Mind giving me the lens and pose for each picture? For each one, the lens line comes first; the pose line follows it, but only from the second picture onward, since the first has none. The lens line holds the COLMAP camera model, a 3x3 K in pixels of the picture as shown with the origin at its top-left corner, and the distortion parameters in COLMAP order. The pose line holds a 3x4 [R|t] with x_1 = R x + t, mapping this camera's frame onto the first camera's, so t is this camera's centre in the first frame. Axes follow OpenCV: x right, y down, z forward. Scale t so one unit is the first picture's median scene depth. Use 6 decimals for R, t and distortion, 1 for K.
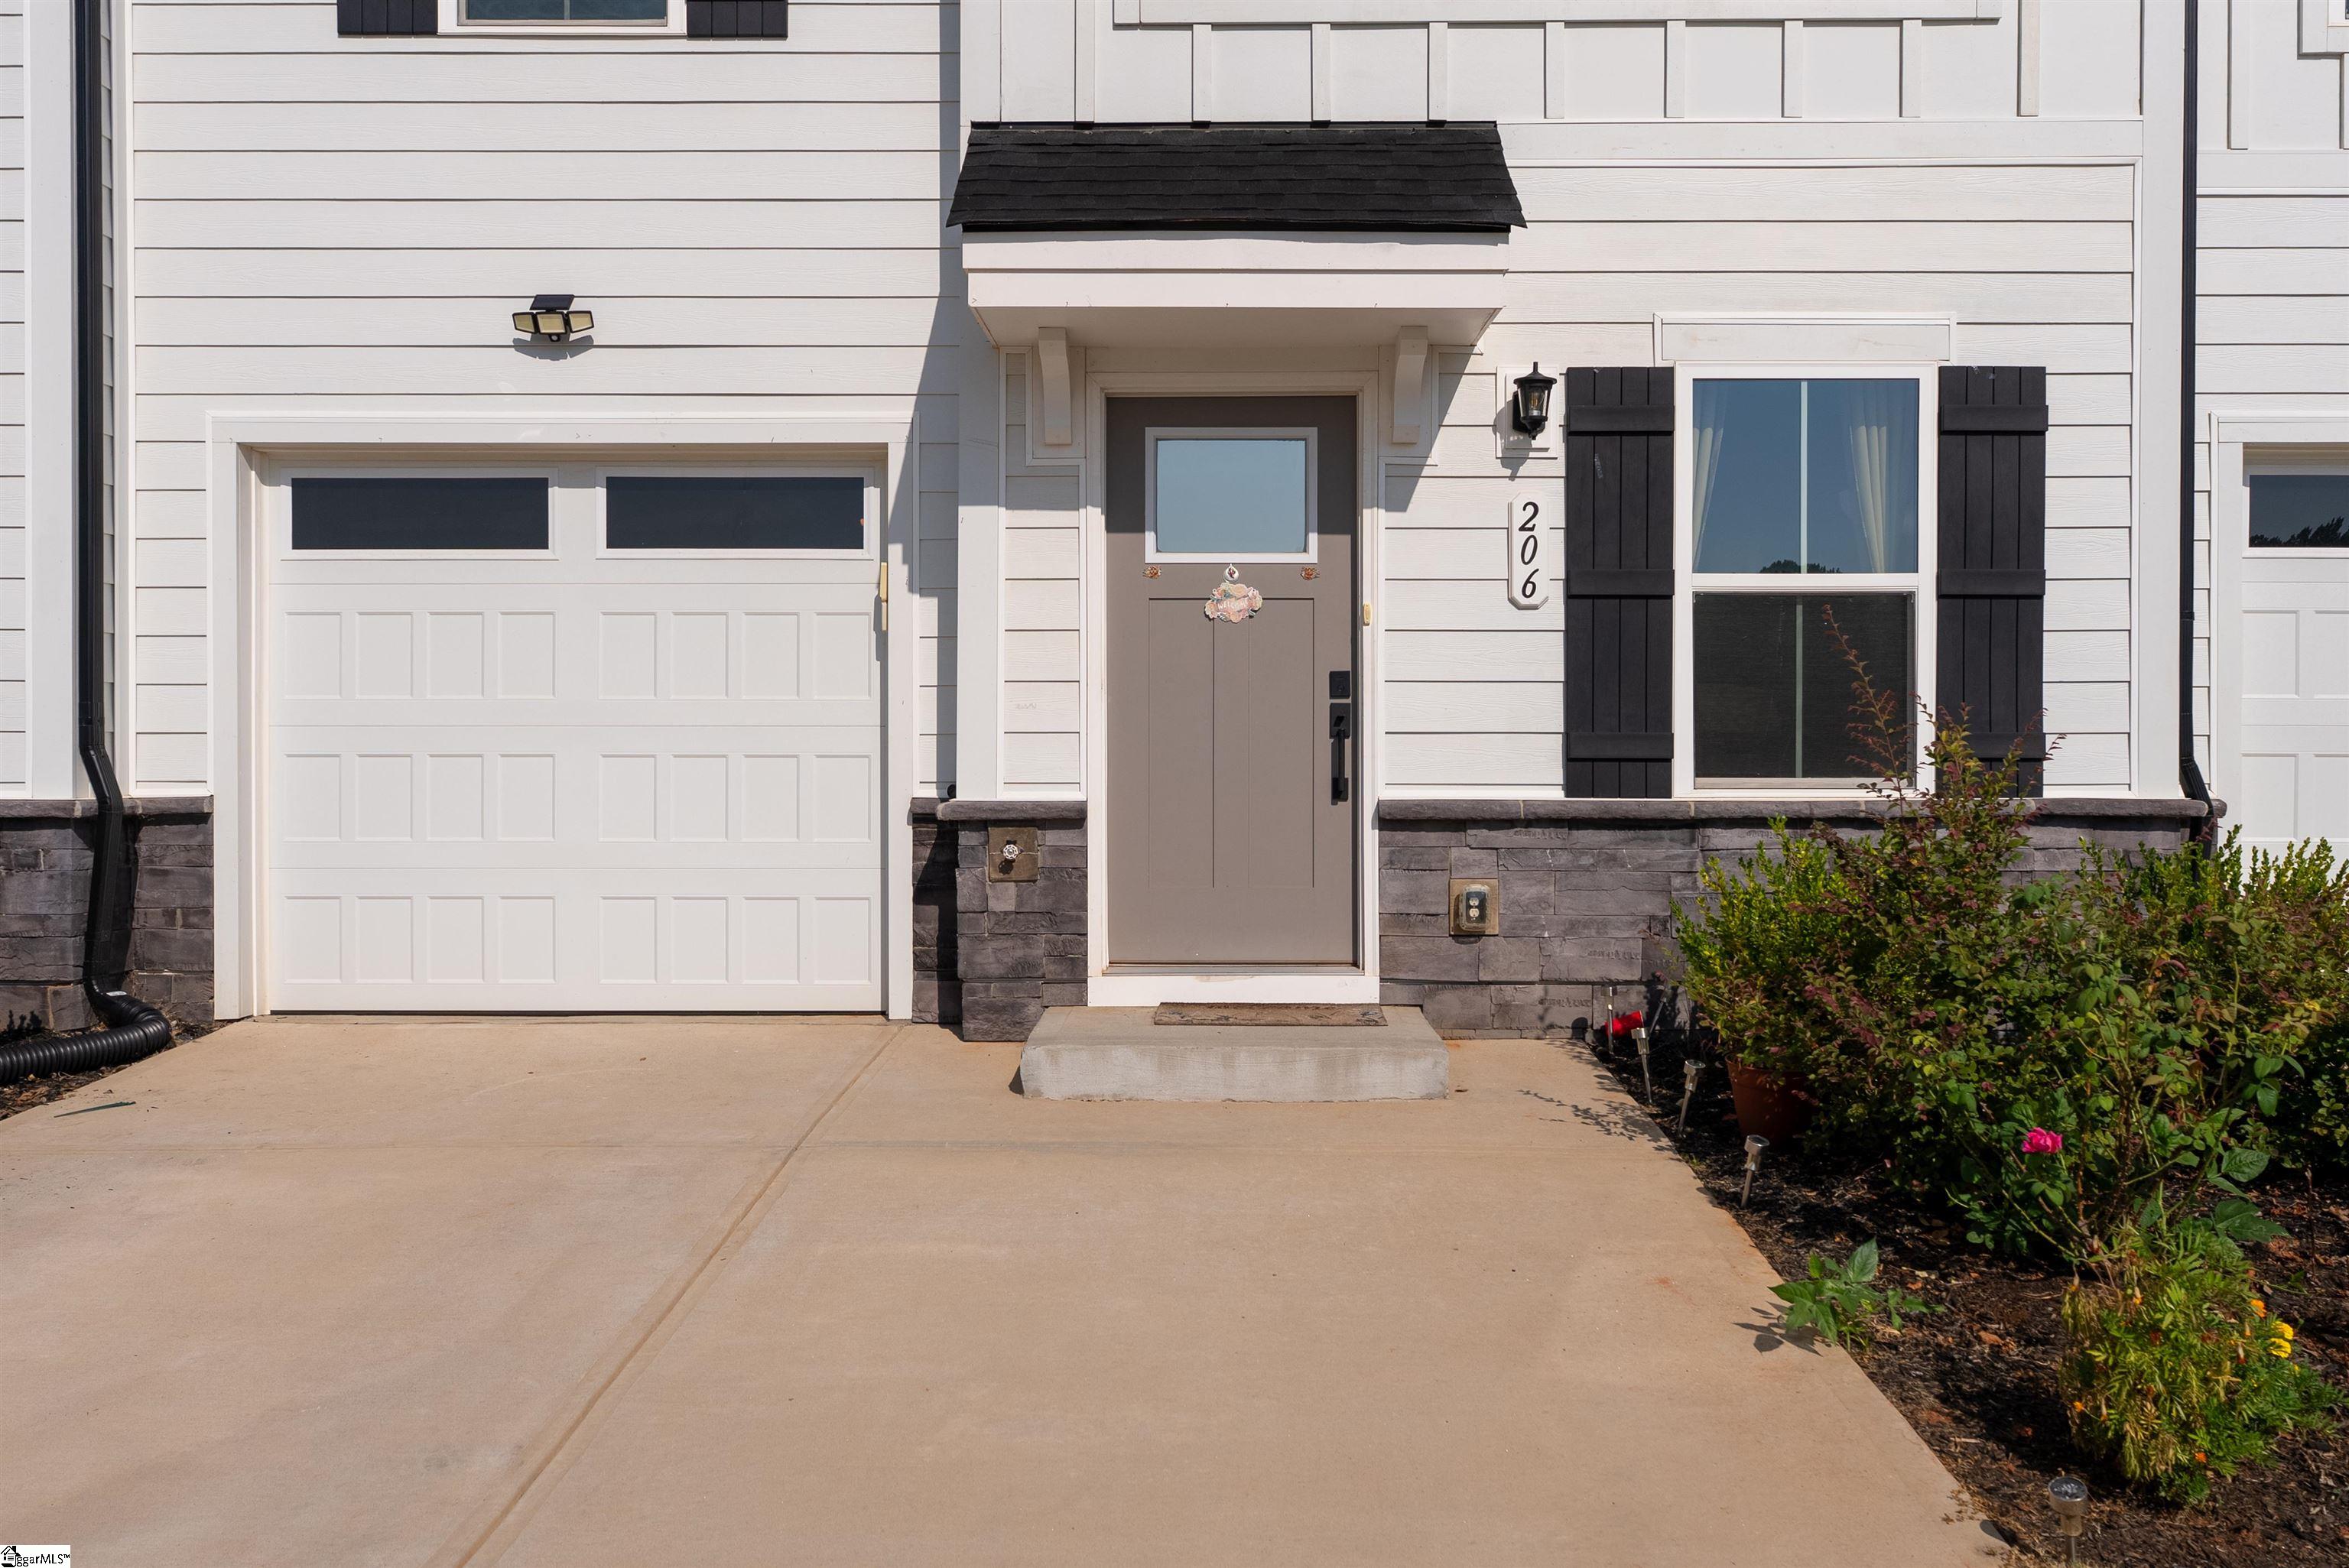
lens RADIAL K [[2084.7, 0, 1174.5], [0, 2084.7, 784.0], [0, 0, 1]] dist [-0.001235, 0.021588]
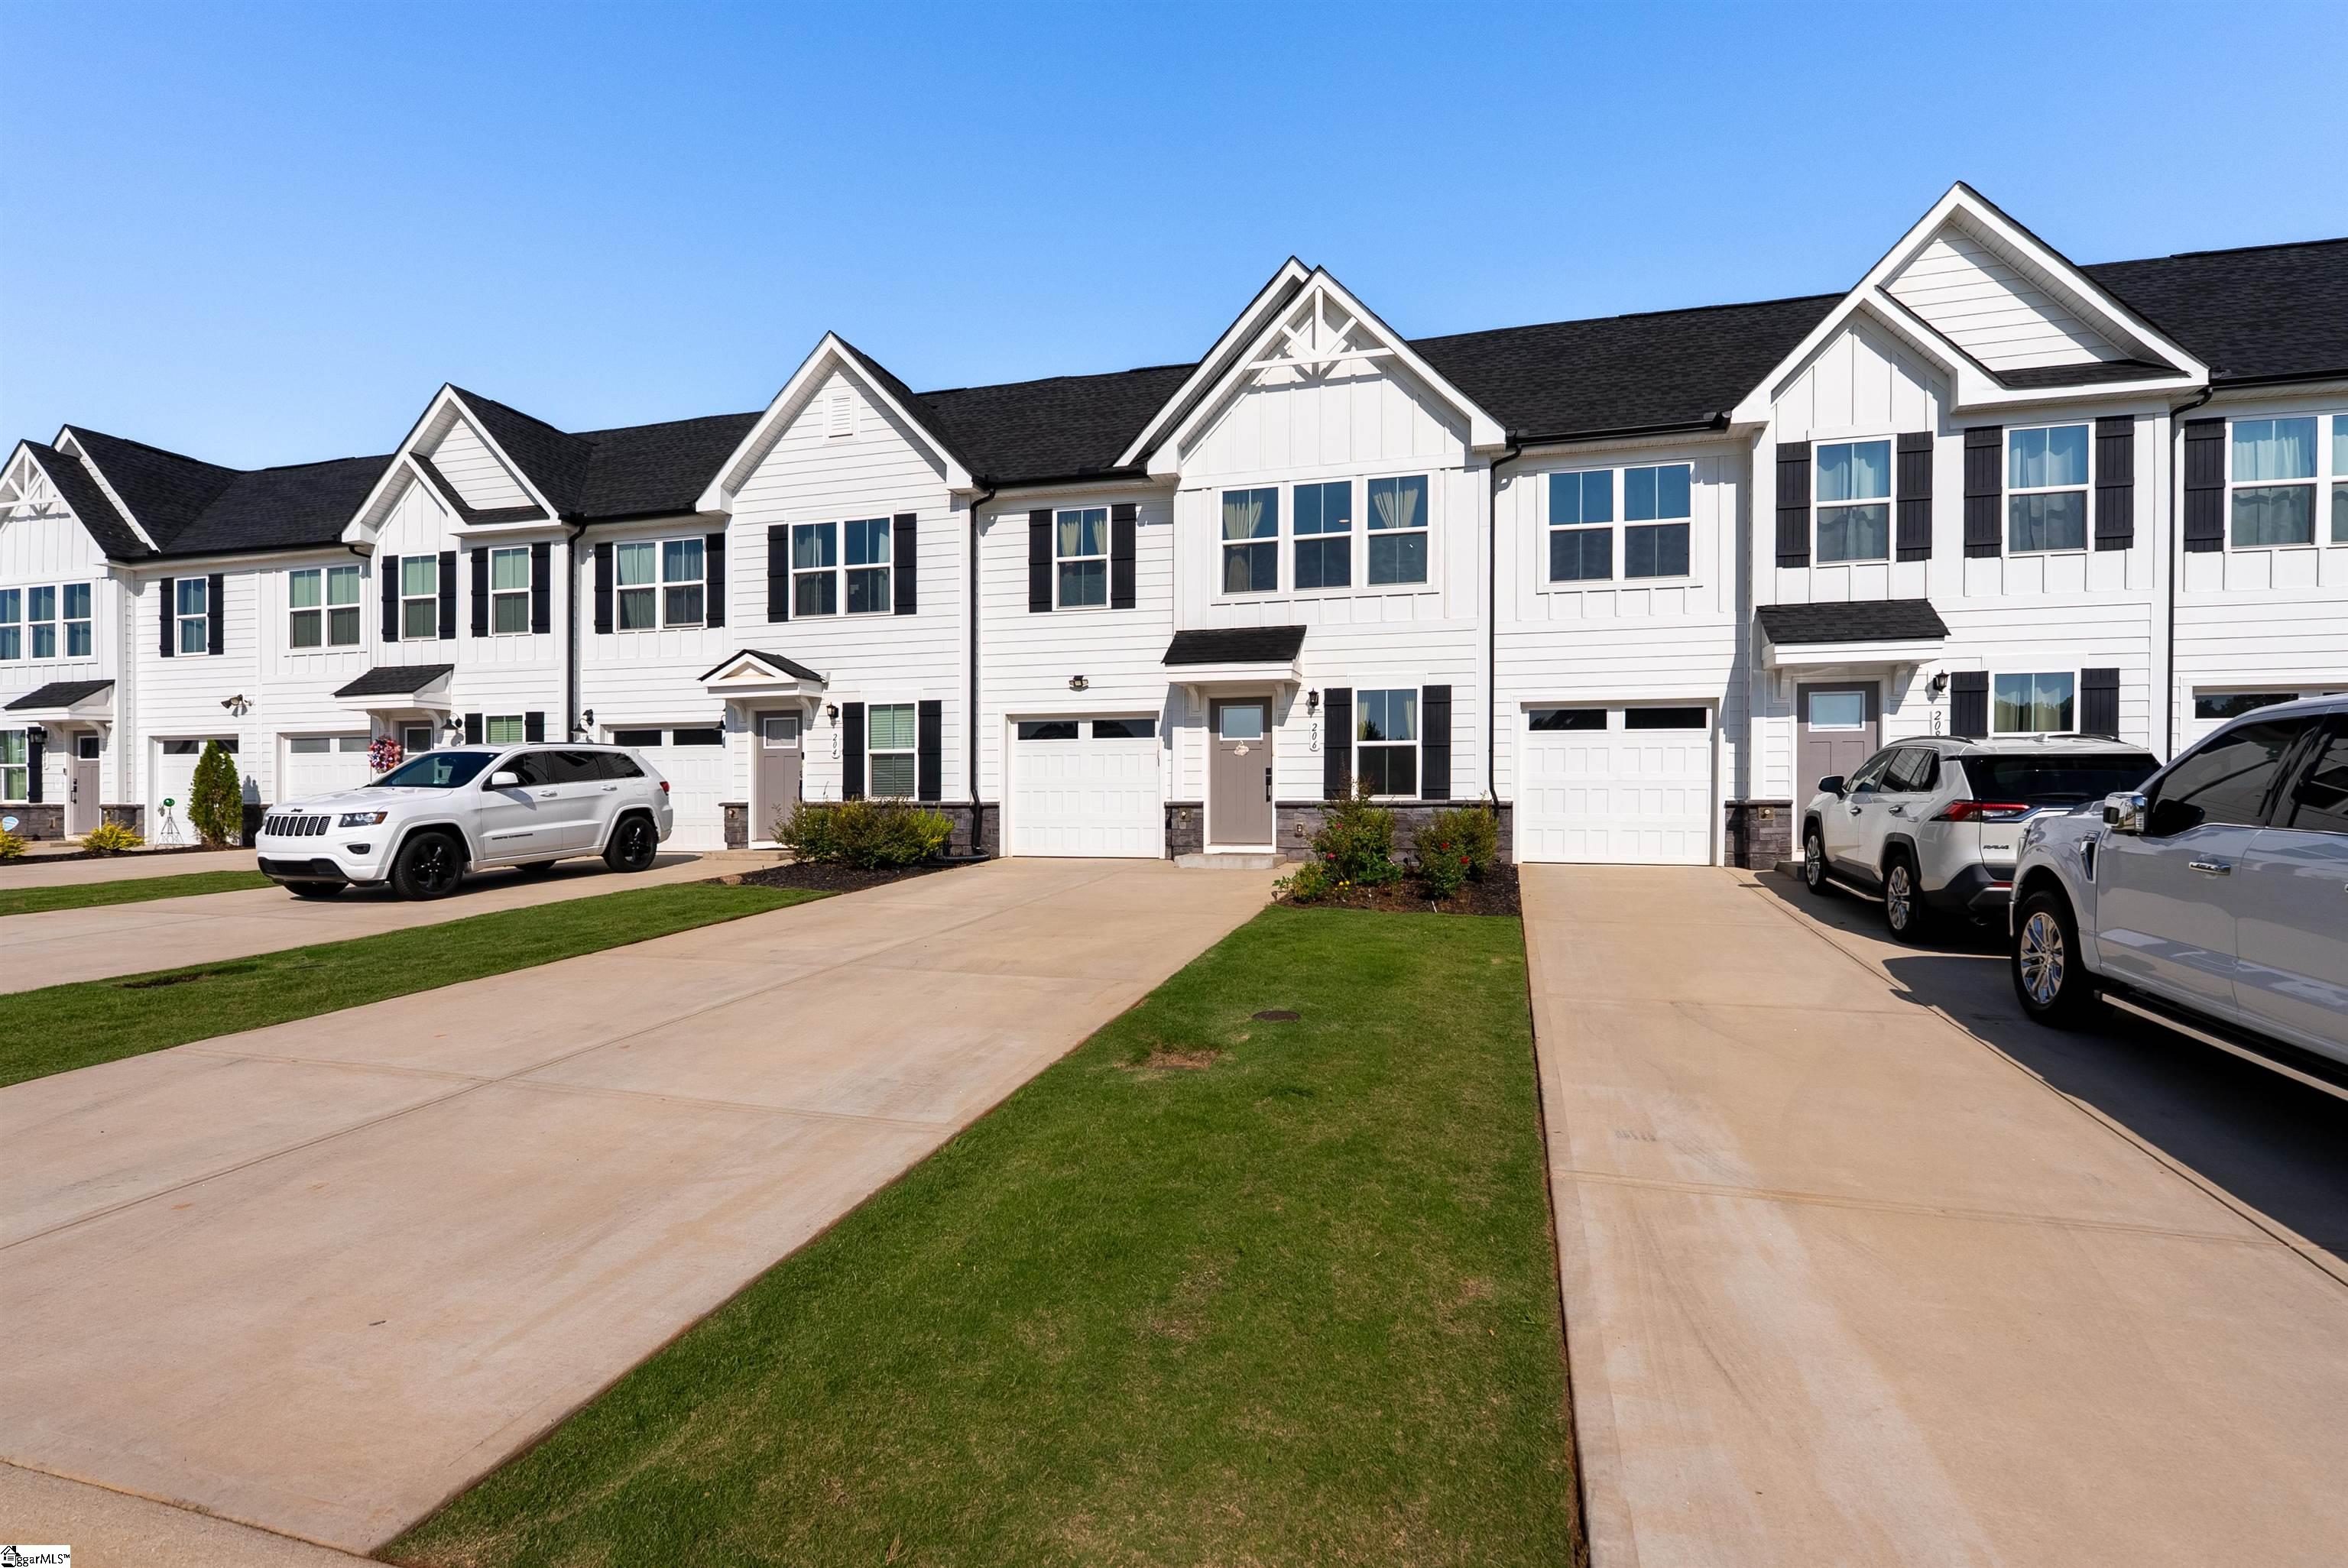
lens RADIAL K [[1051.7, 0, 1177.6], [0, 1051.7, 820.0], [0, 0, 1]] dist [-0.000346, 0.000376]
pose [[0.966040, 0.002776, -0.258377, 0.421031], [-0.004103, 0.999981, -0.004596, 0.052437], [0.258359, 0.005500, 0.966033, -0.928473]]
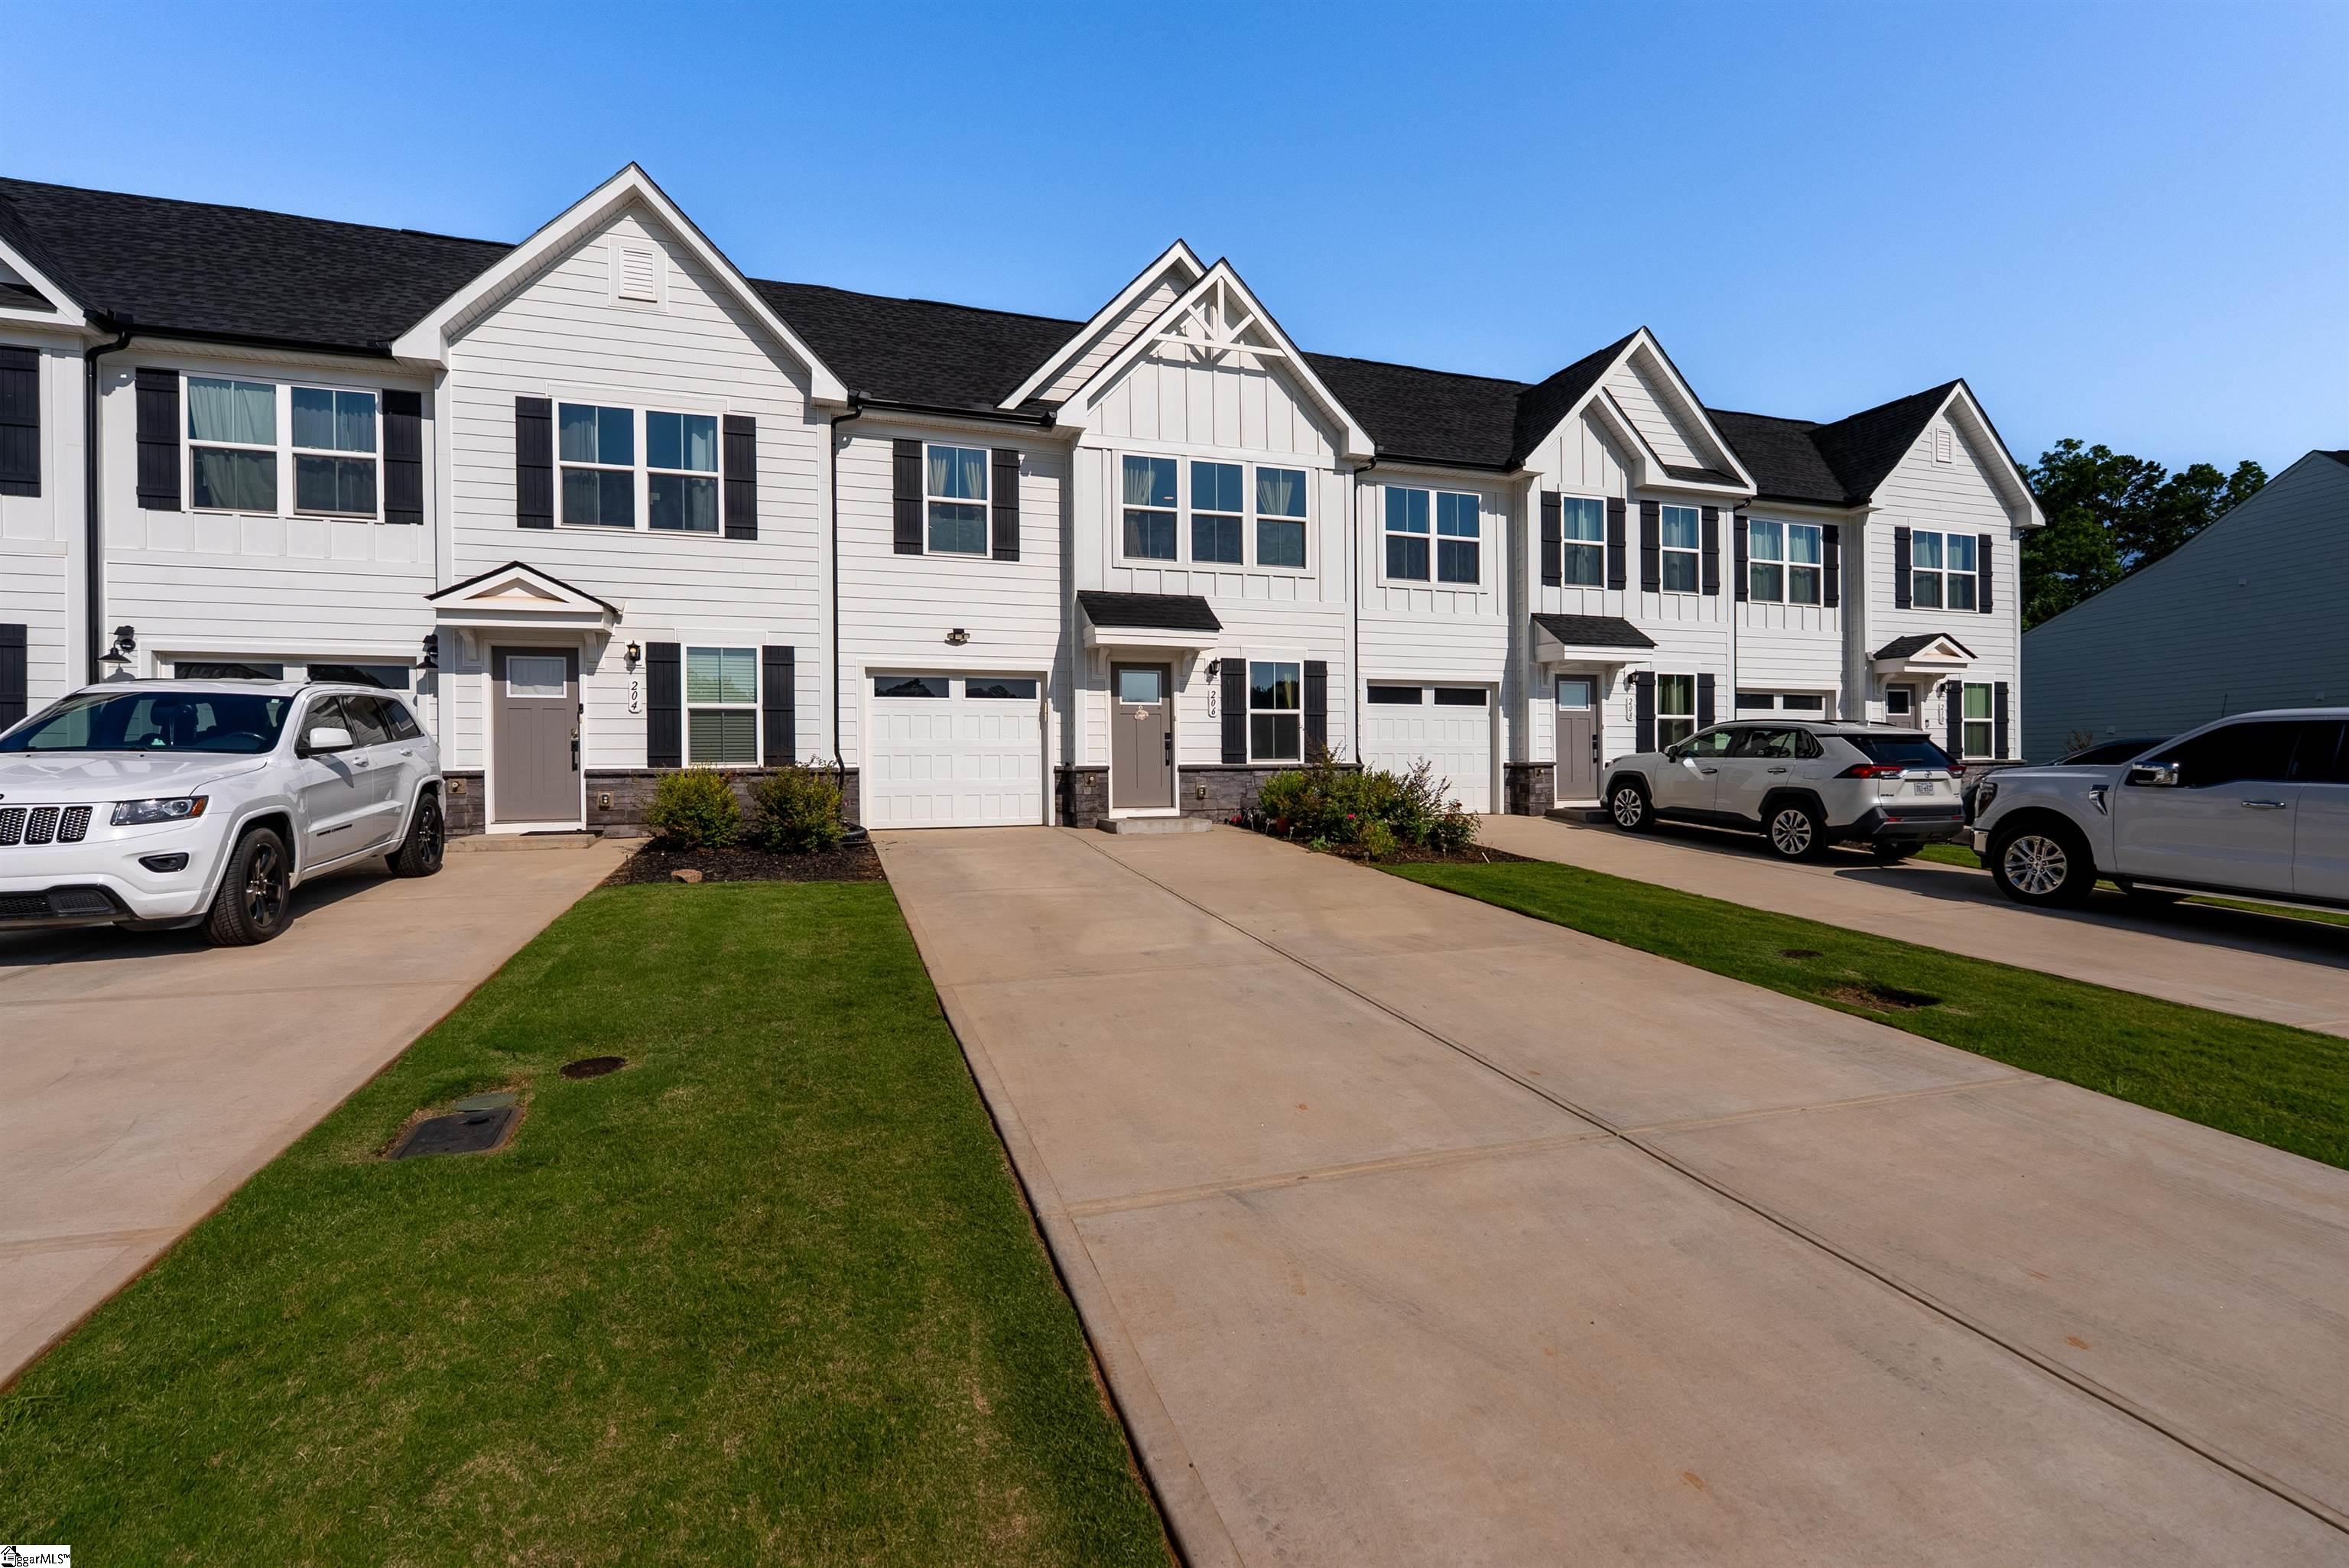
lens RADIAL K [[1075.5, 0, 1174.5], [0, 1075.5, 784.0], [0, 0, 1]] dist [0.000658, 0.000337]
pose [[0.942712, -0.013218, 0.333345, -0.589611], [0.015124, 0.999881, -0.003124, 0.050162], [-0.333264, 0.007986, 0.942800, -0.928608]]
